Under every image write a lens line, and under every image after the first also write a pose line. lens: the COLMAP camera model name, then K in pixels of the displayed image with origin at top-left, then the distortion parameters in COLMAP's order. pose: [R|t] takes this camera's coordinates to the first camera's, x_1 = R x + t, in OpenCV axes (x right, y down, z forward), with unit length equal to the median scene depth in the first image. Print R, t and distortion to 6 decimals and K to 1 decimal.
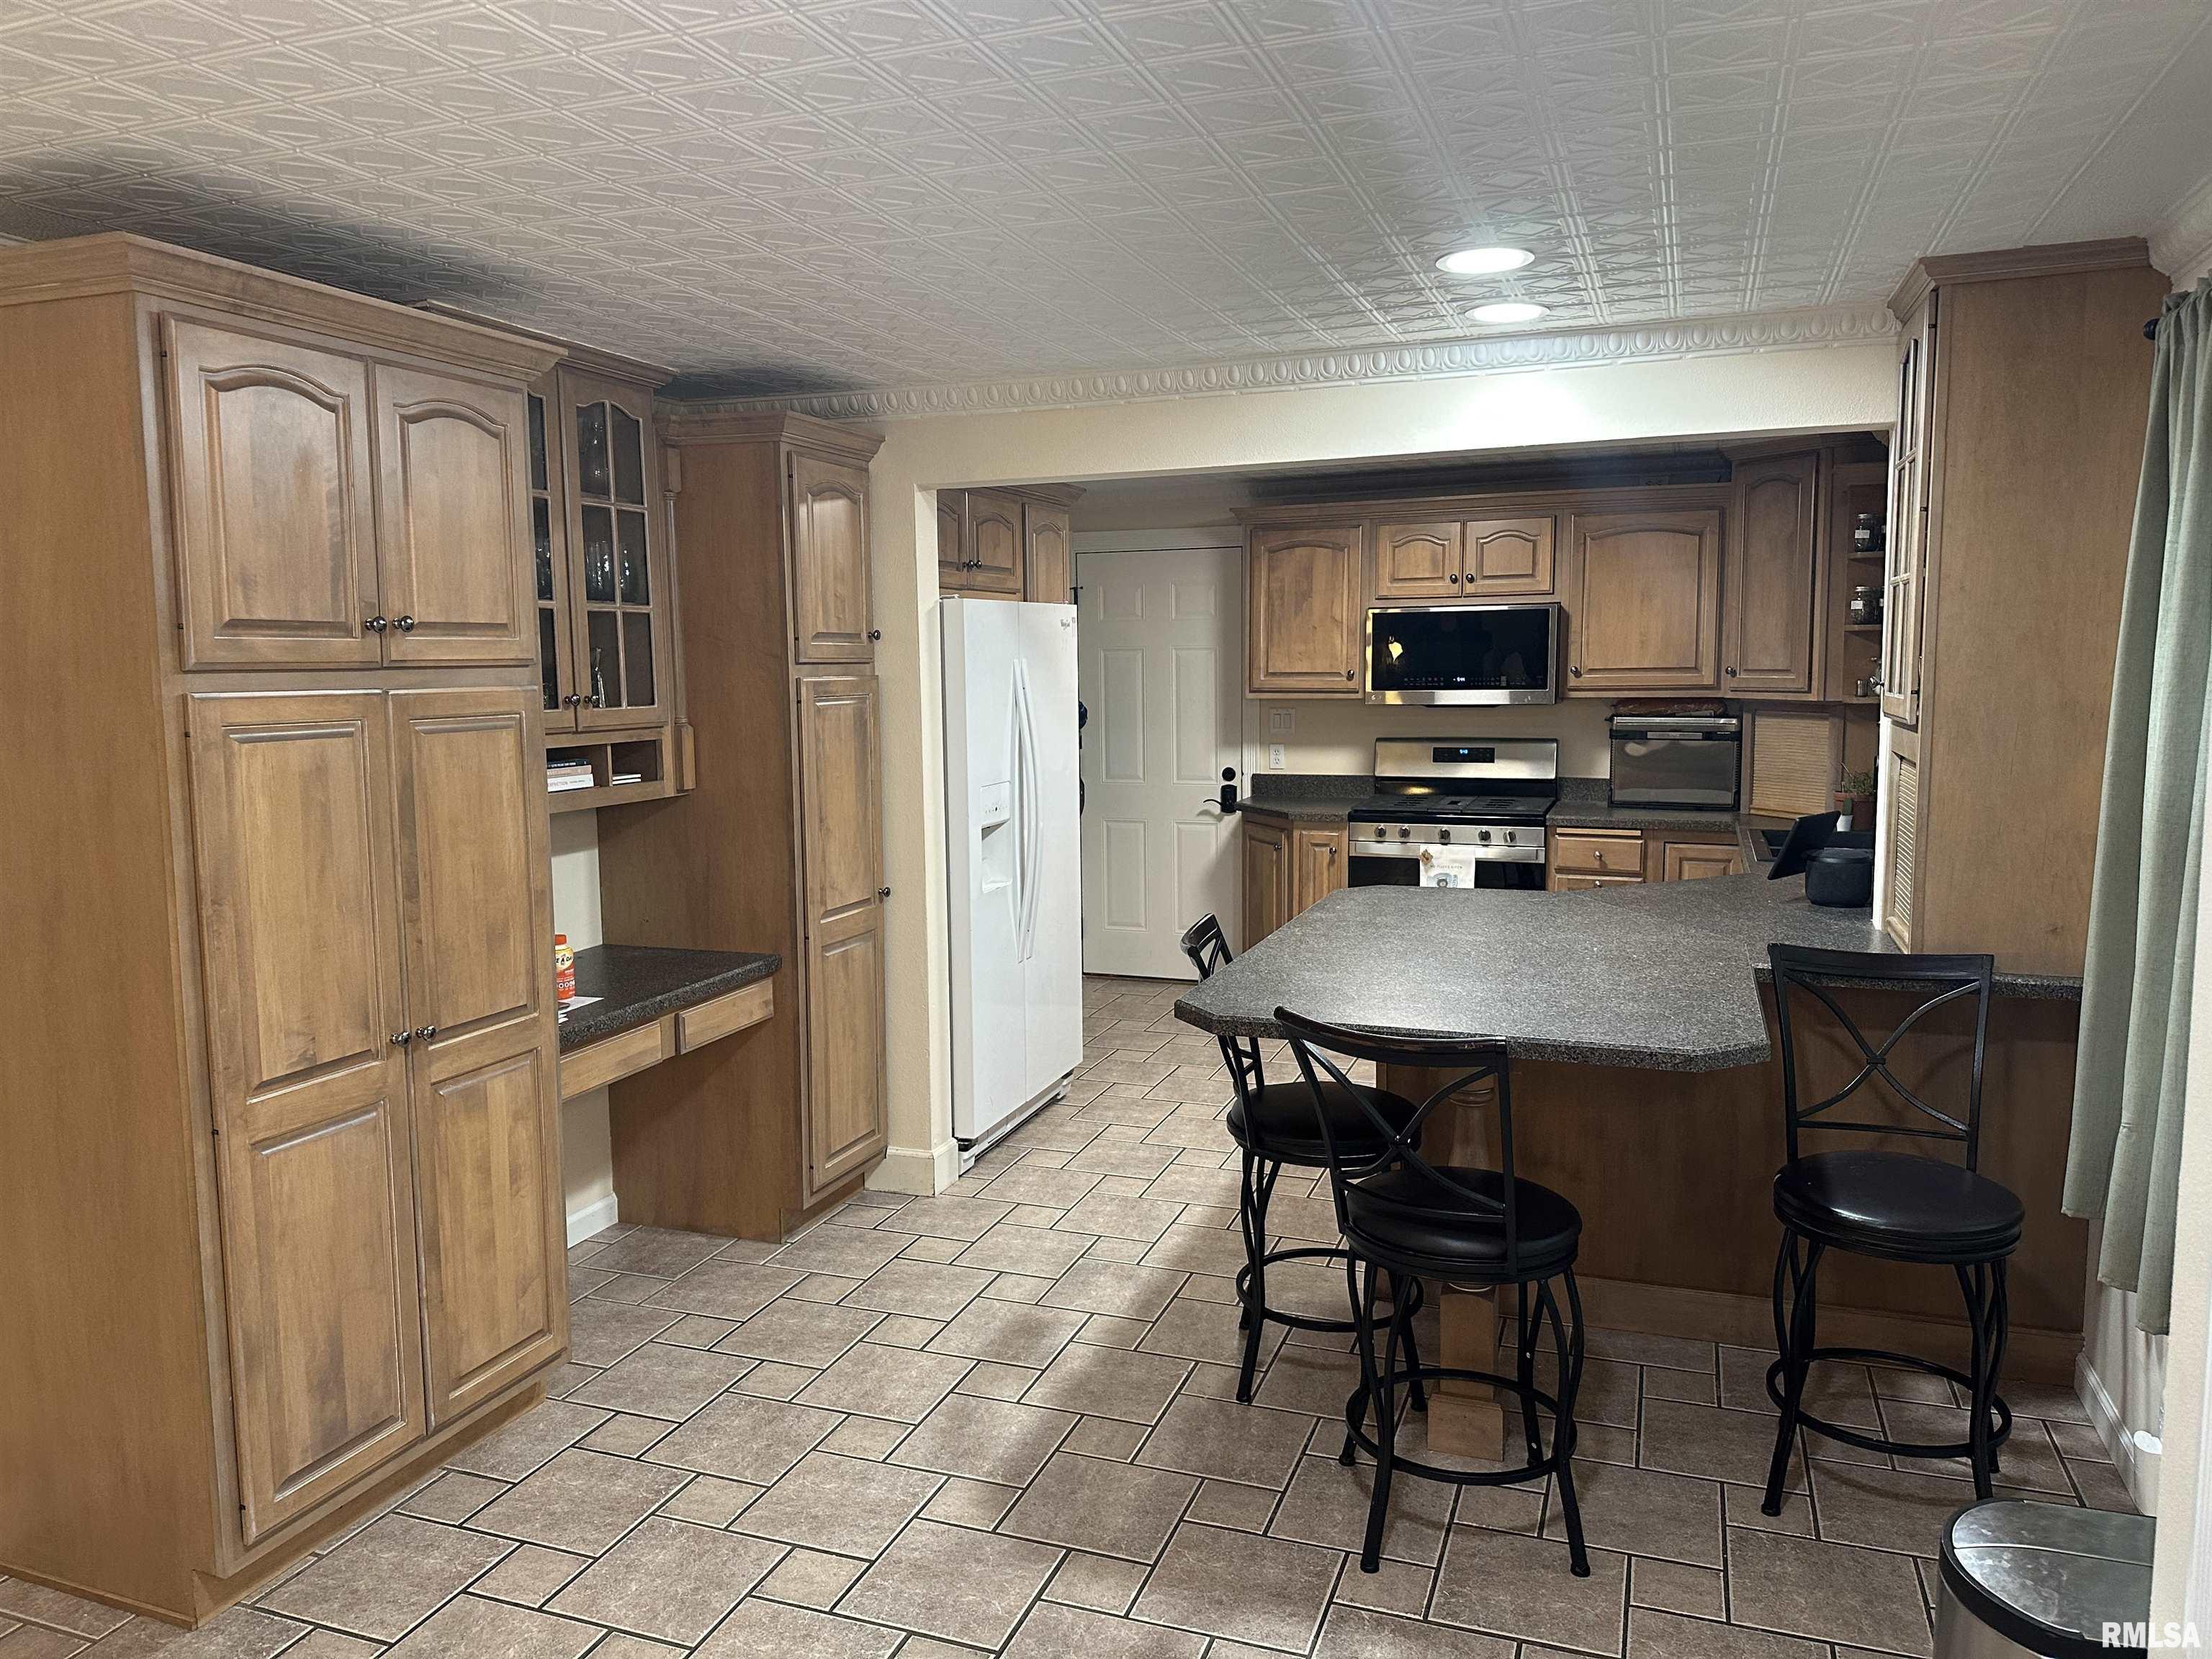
lens RADIAL K [[1544.0, 0, 1098.2], [0, 1544.0, 815.1], [0, 0, 1]] dist [-0.002237, -0.000953]
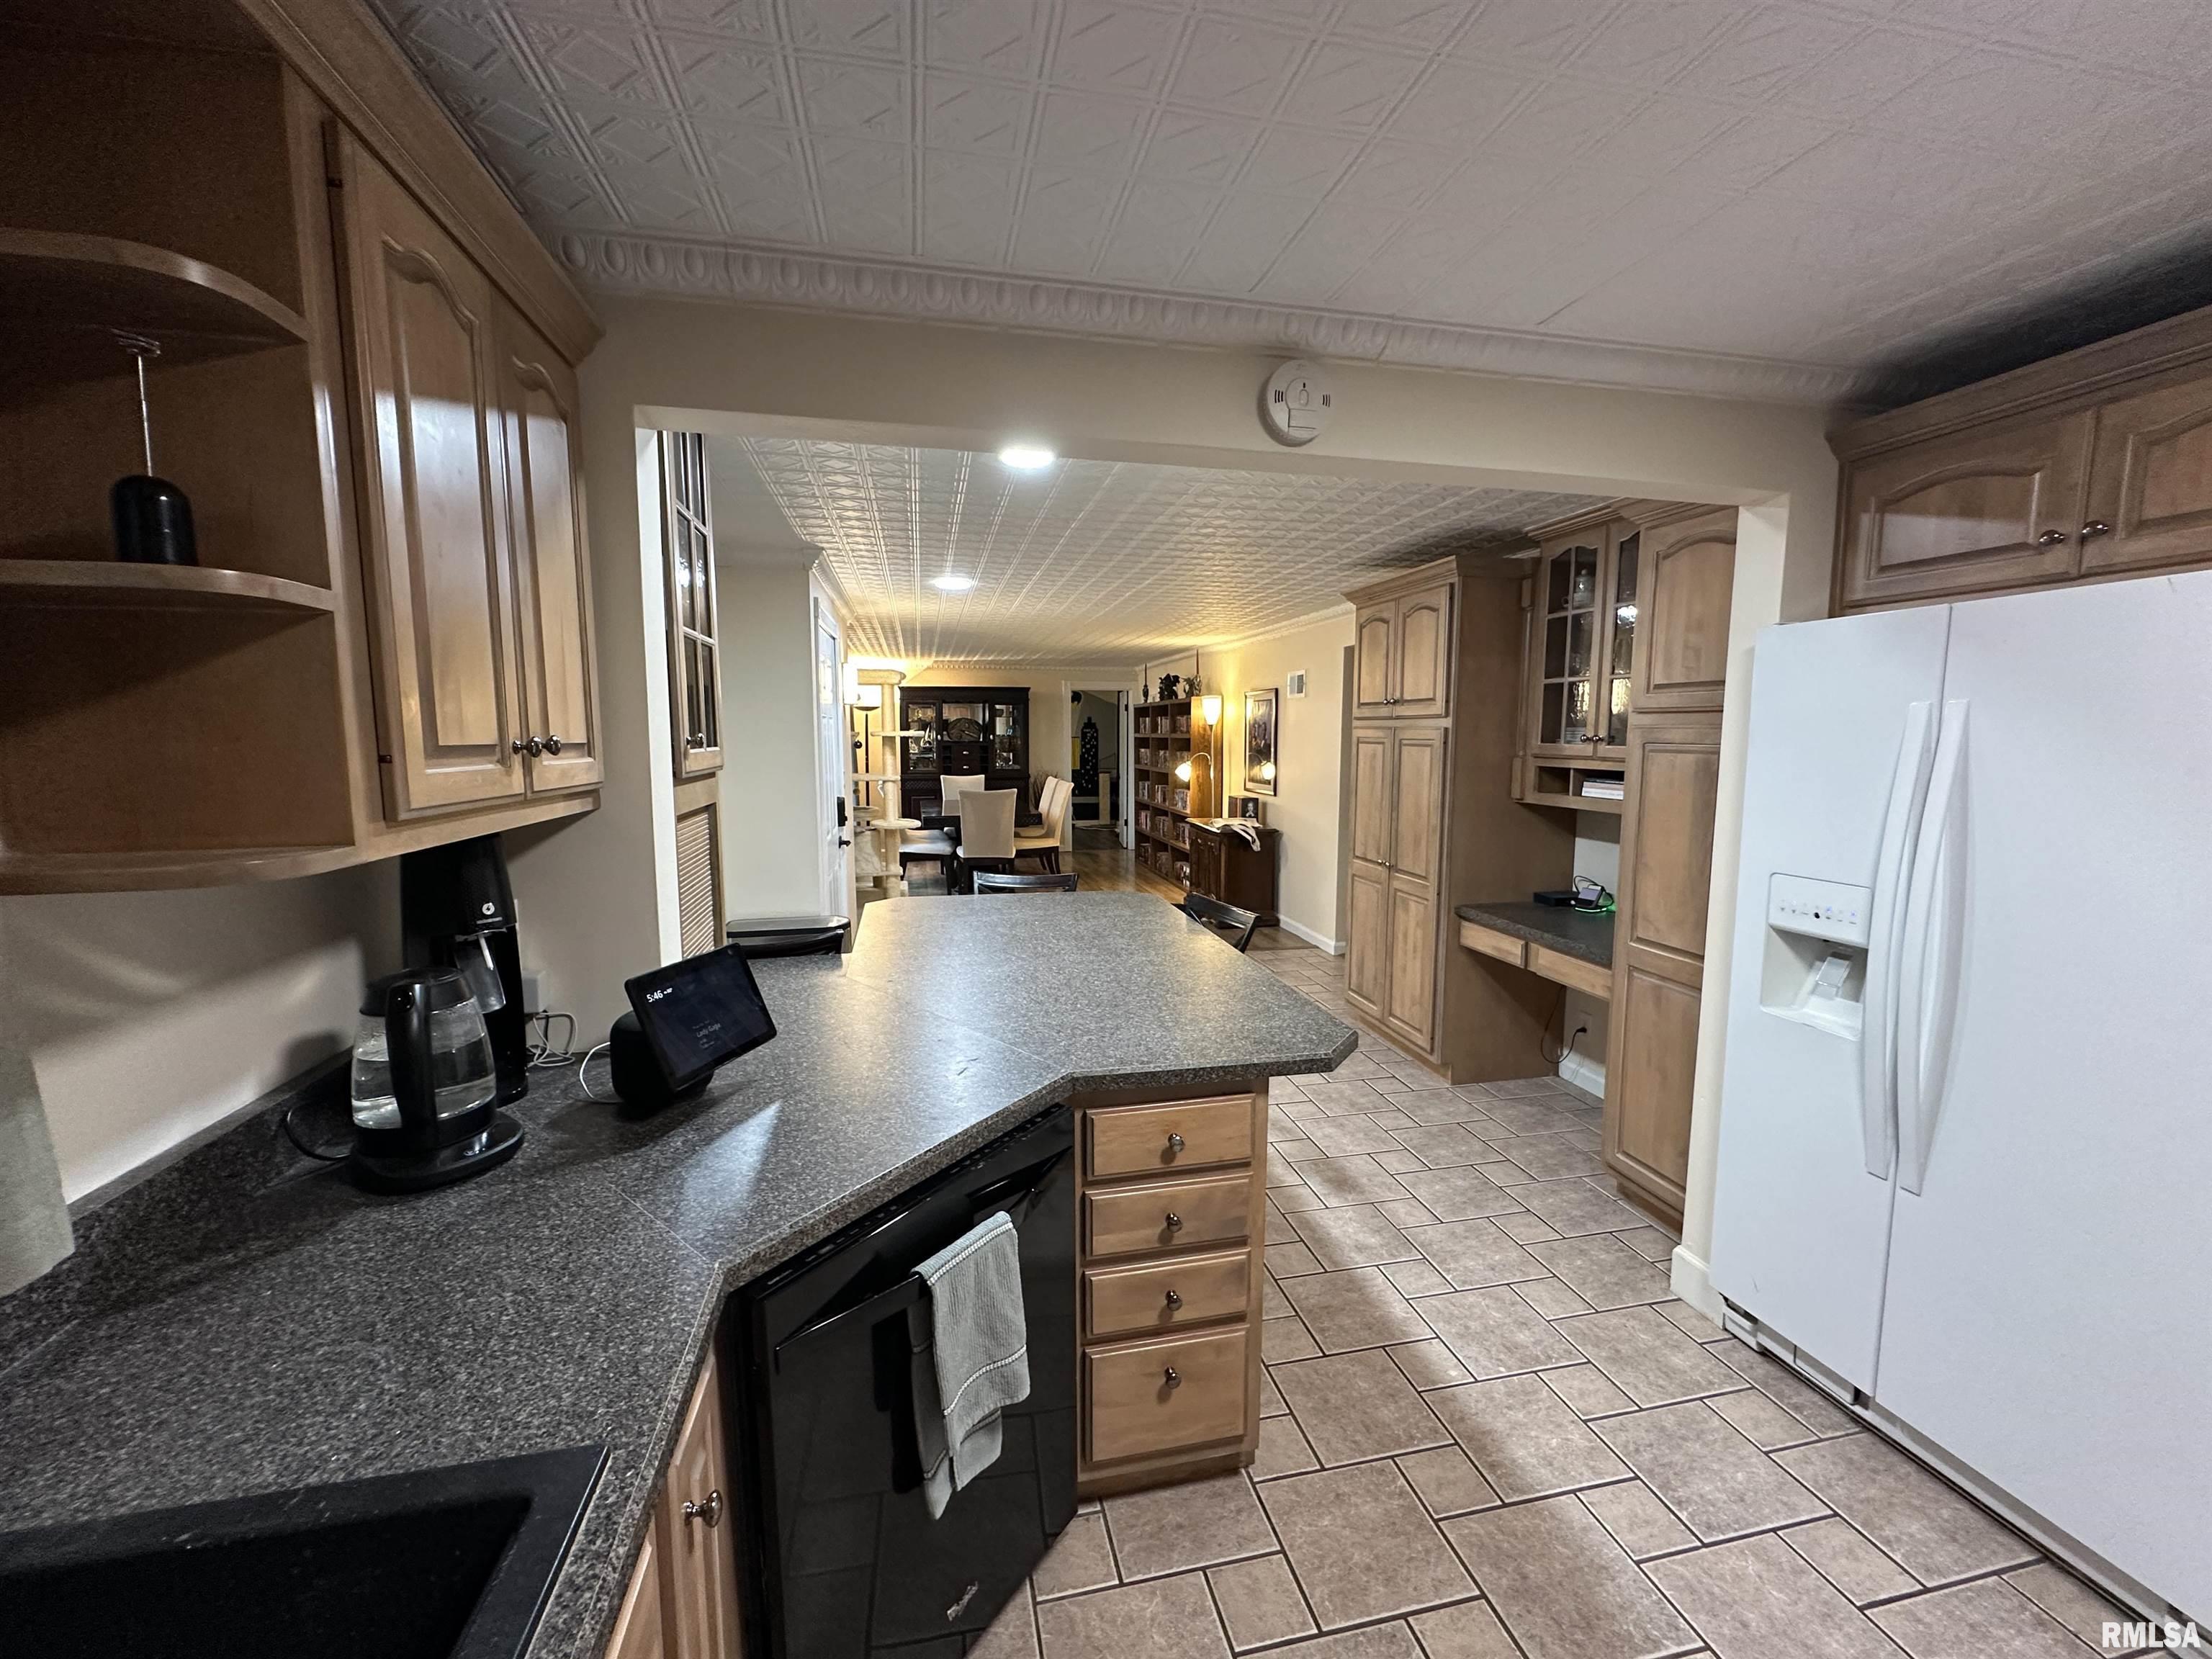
lens RADIAL K [[878.7, 0, 1107.1], [0, 878.7, 837.7], [0, 0, 1]] dist [0.000889, 0.000077]
pose [[-0.844033, 0.073625, -0.531213, 0.546224], [-0.048179, 0.976117, 0.211838, -0.141128], [0.534123, 0.204391, -0.820327, 1.484834]]
